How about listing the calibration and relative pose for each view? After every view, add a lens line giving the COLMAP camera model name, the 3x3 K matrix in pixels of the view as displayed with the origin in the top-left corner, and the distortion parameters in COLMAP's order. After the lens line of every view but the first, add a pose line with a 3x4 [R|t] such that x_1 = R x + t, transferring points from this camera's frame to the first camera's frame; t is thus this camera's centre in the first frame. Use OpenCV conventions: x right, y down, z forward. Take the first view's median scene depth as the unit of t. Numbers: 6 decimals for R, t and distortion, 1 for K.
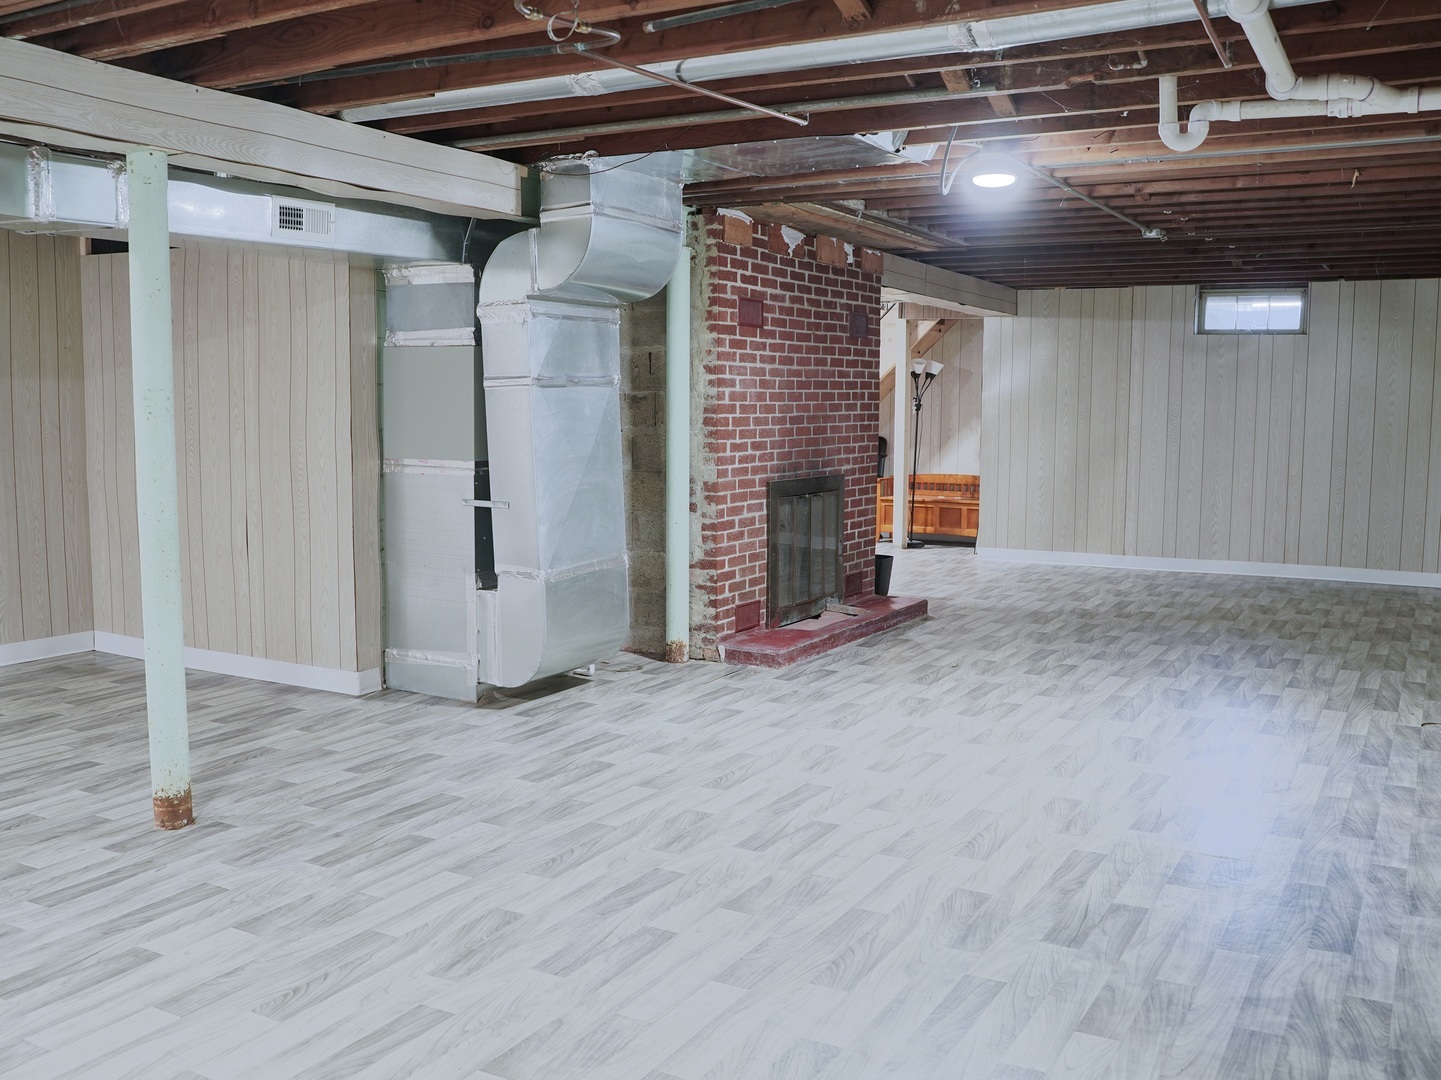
lens RADIAL K [[1329.9, 0, 693.2], [0, 1329.9, 581.1], [0, 0, 1]] dist [-0.072142, 0.000000]
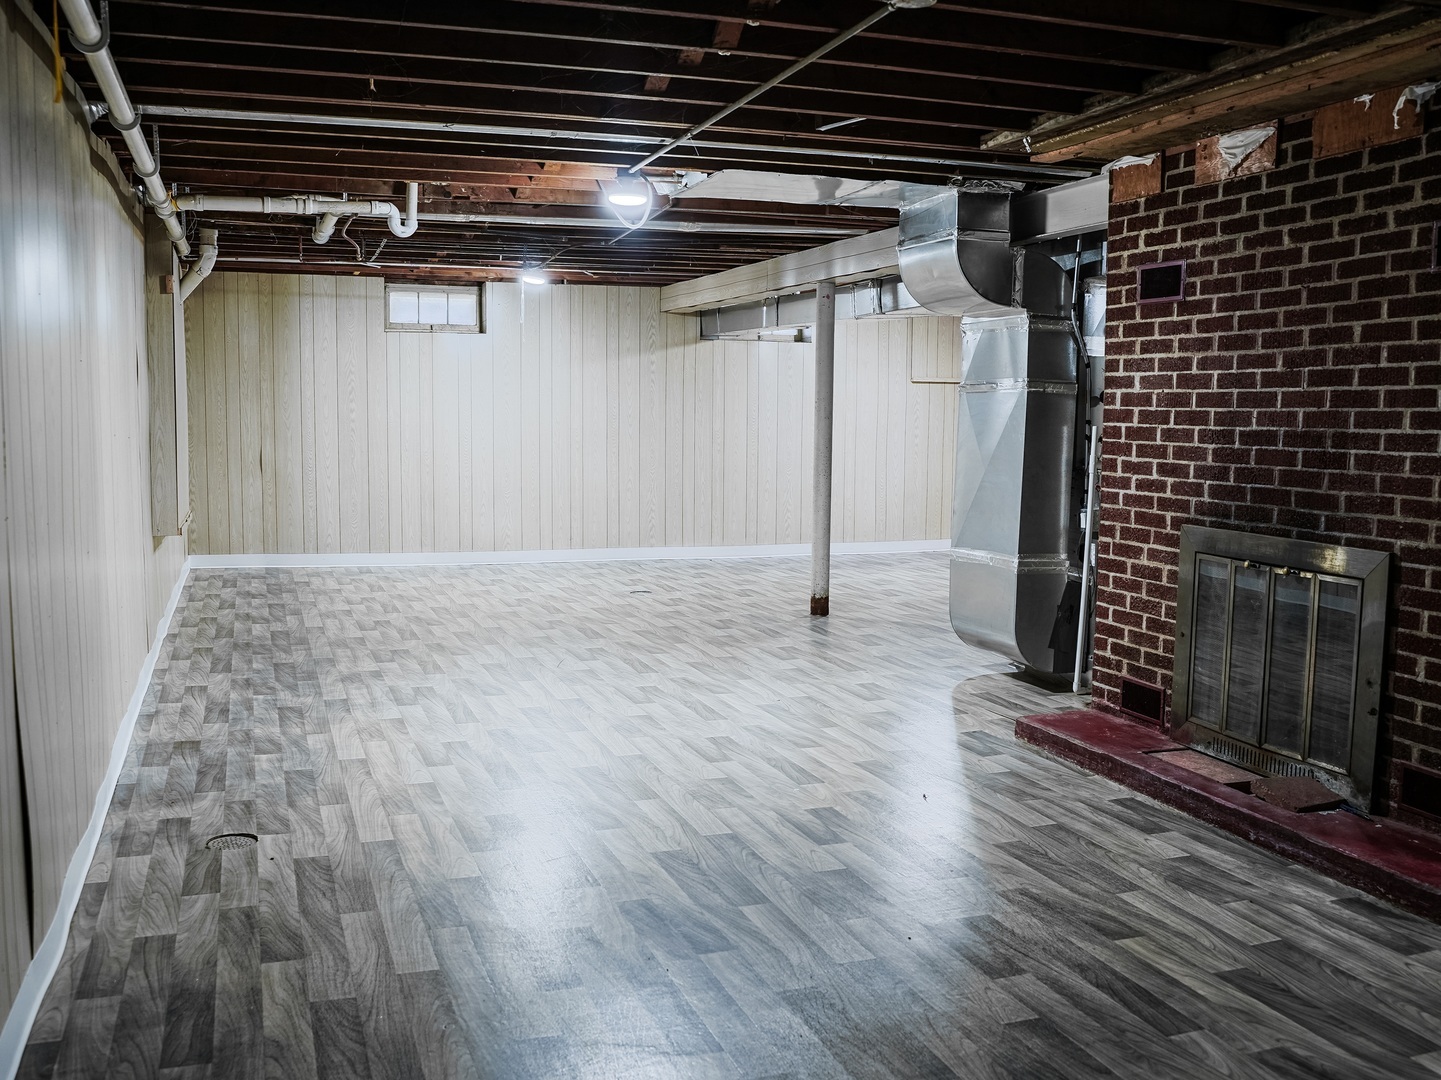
lens RADIAL K [[1329.9, 0, 716.9], [0, 1329.9, 540.9], [0, 0, 1]] dist [-0.072142, 0.000000]
pose [[-0.647132, 0.072656, -0.758908, 0.757211], [-0.106793, 0.976995, 0.184599, -0.173517], [0.754861, 0.200506, -0.624485, 1.303590]]
